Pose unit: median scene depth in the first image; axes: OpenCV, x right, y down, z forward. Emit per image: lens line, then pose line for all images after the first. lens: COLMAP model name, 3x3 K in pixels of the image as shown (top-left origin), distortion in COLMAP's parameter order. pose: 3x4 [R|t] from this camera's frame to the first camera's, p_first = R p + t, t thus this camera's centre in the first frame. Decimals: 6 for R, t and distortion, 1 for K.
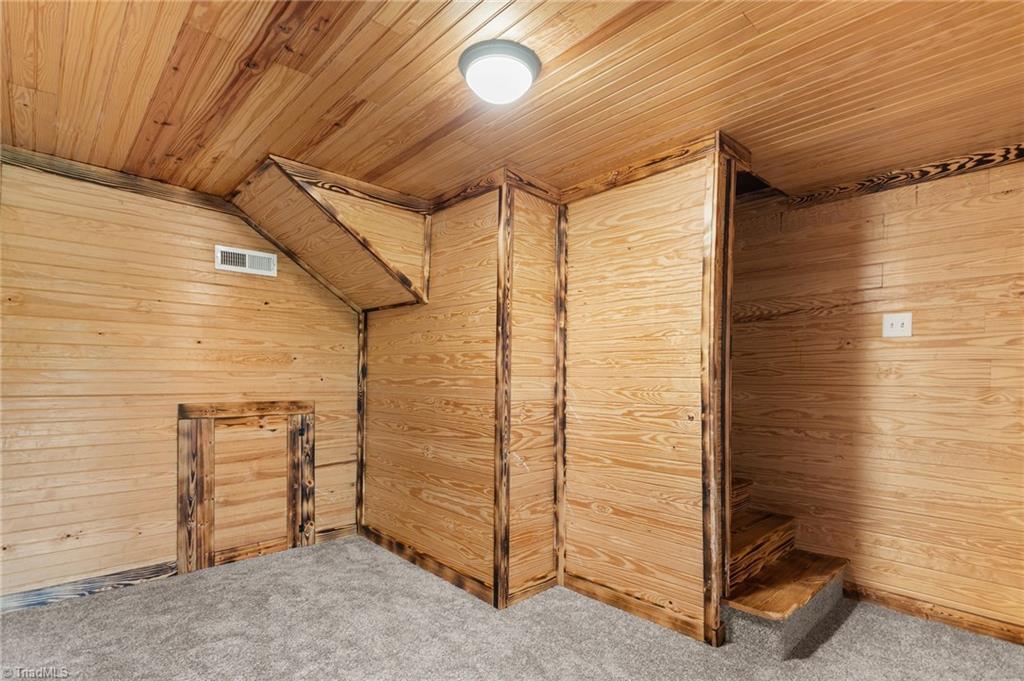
lens RADIAL K [[499.3, 0, 527.4], [0, 499.3, 375.5], [0, 0, 1]] dist [-0.001065, 0.001433]
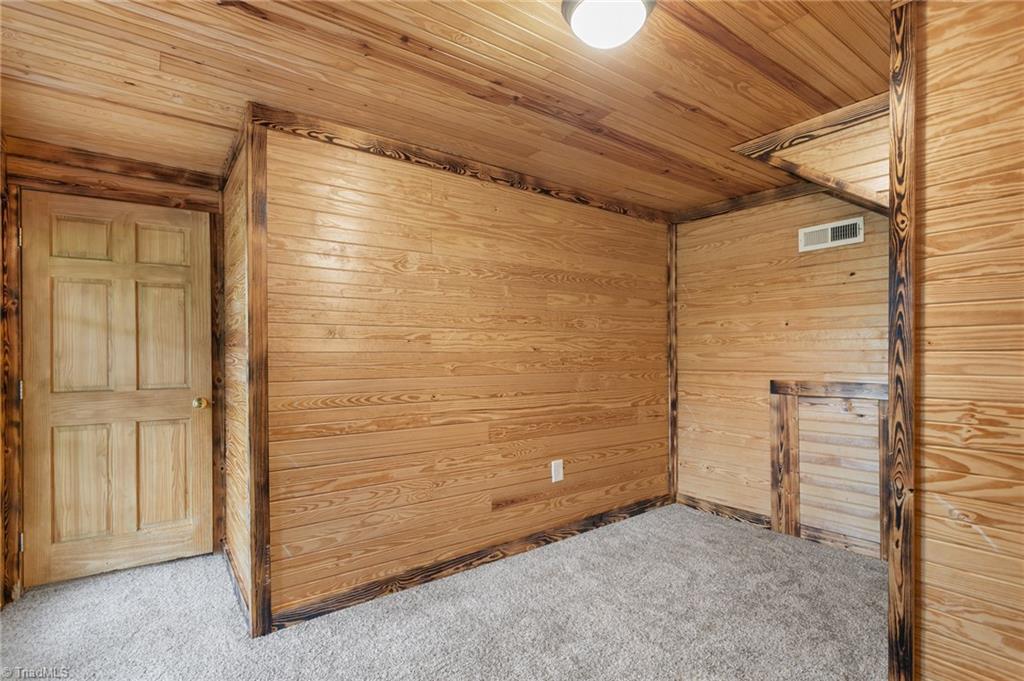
lens RADIAL K [[499.3, 0, 512.3], [0, 499.3, 351.5], [0, 0, 1]] dist [-0.001065, 0.001433]
pose [[-0.136885, -0.014974, -0.990474, 0.506109], [0.007878, 0.999838, -0.016205, 0.006081], [0.990556, -0.010021, -0.136745, 0.569333]]
